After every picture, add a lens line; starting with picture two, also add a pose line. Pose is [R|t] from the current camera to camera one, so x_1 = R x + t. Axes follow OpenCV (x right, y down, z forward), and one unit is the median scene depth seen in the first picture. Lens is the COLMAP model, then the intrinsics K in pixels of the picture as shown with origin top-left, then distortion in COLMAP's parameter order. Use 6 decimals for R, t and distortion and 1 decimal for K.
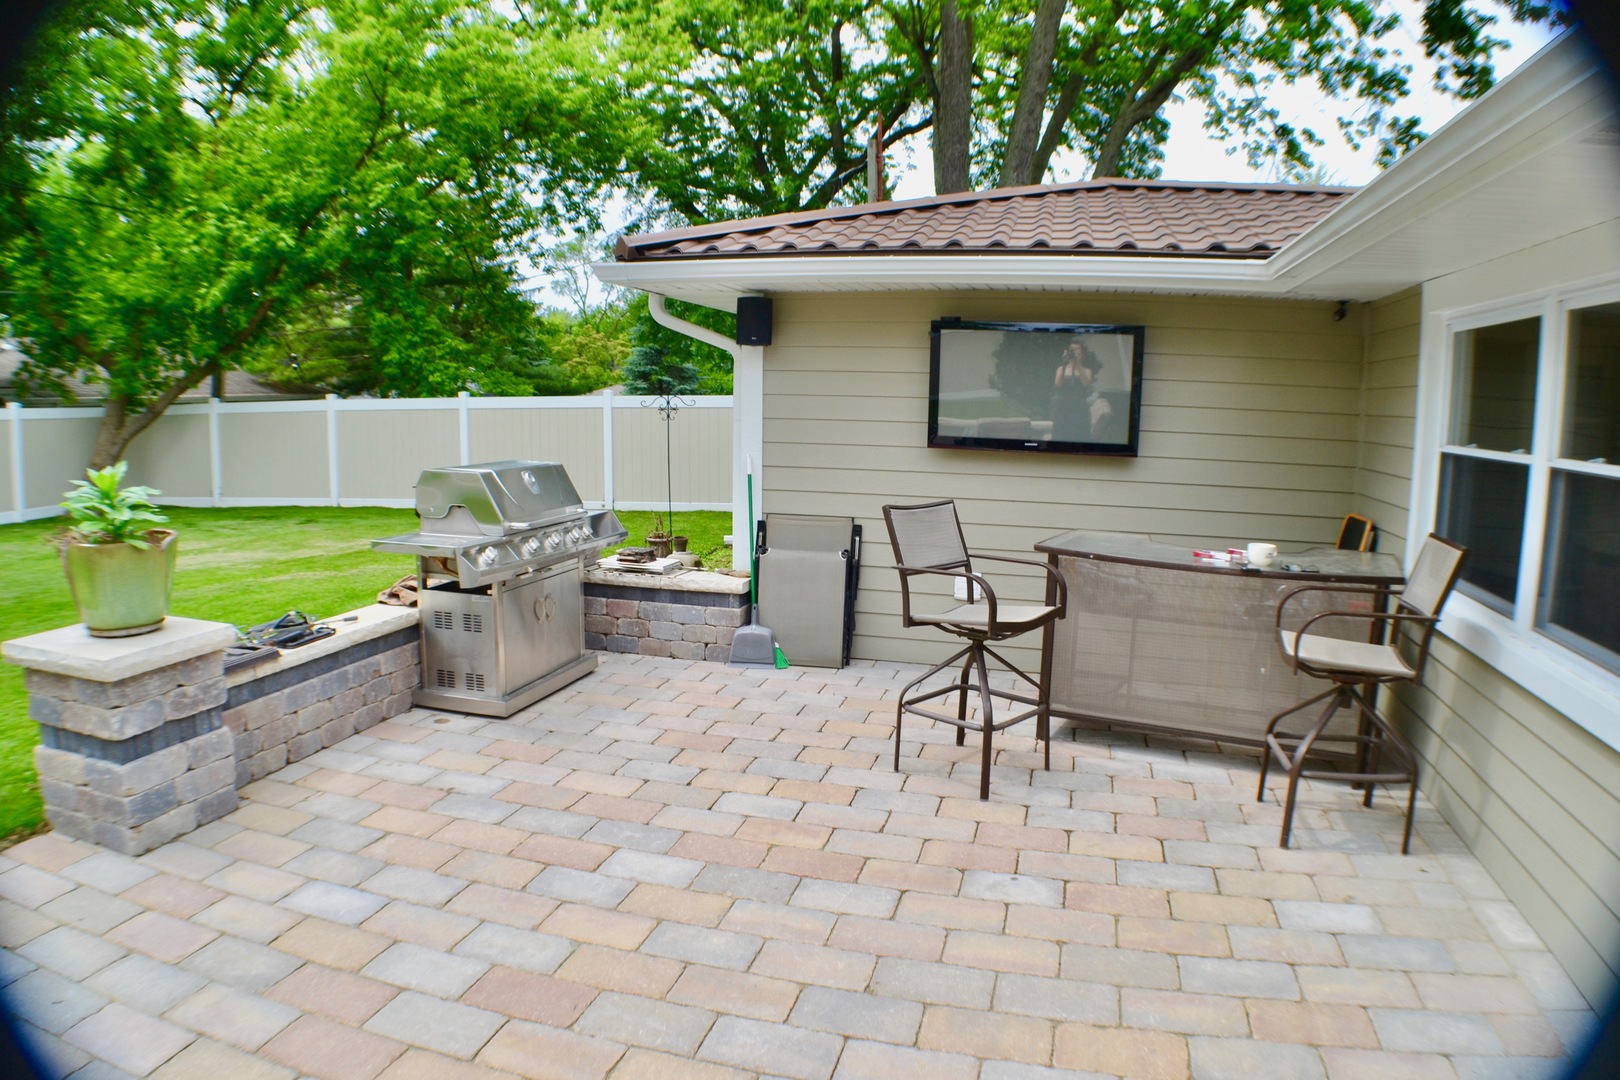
lens RADIAL K [[1012.0, 0, 802.1], [0, 1012.0, 545.7], [0, 0, 1]] dist [-0.195660, 0.039110]
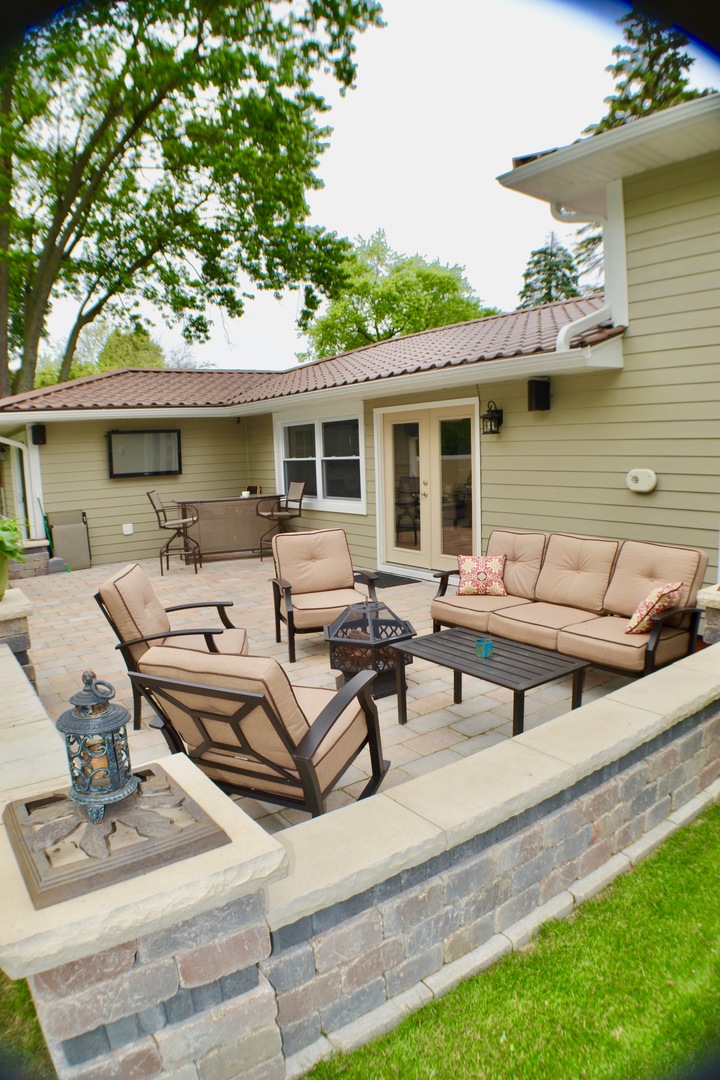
lens RADIAL K [[666.9, 0, 356.5], [0, 666.9, 566.7], [0, 0, 1]] dist [-0.191065, 0.042441]
pose [[0.636924, -0.175209, 0.750753, -0.781008], [0.158733, 0.982770, 0.094691, 0.072284], [-0.754408, 0.058858, 0.653761, -0.598278]]
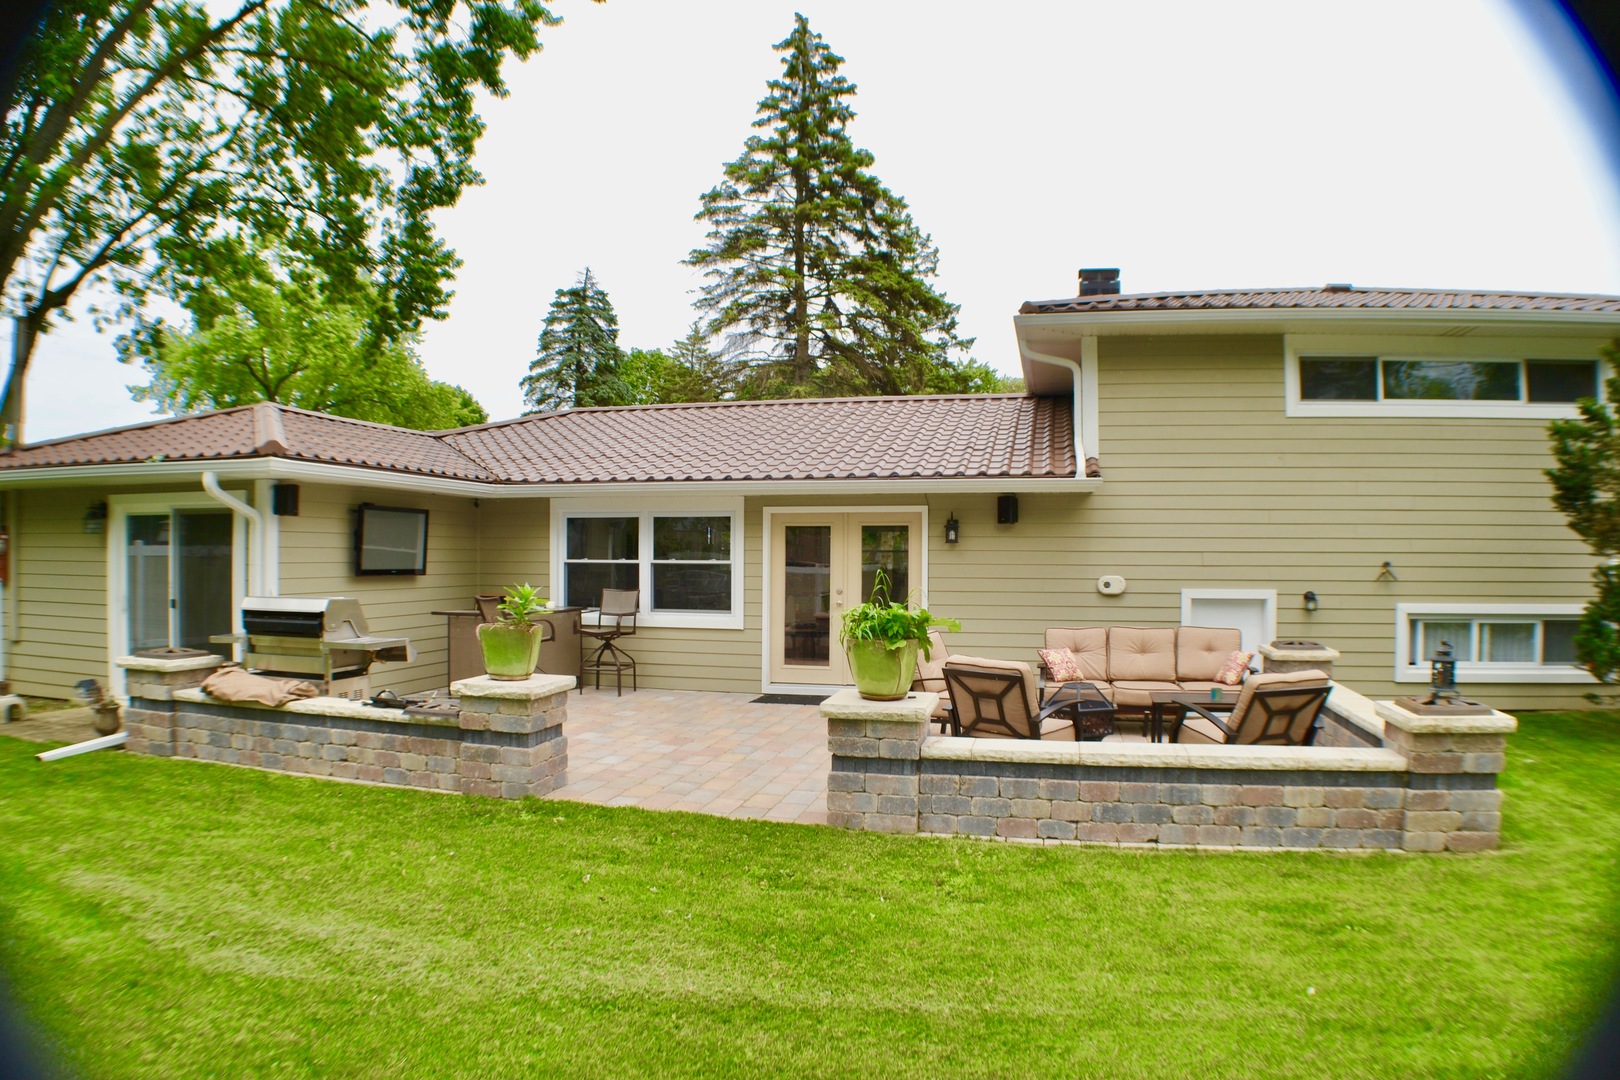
lens RADIAL K [[1012.0, 0, 802.1], [0, 1012.0, 545.7], [0, 0, 1]] dist [-0.195660, 0.039110]
pose [[-0.001207, -0.012817, 0.999917, -1.546948], [0.138978, 0.990212, 0.012861, -0.064351], [-0.990295, 0.138982, 0.000586, 0.220191]]
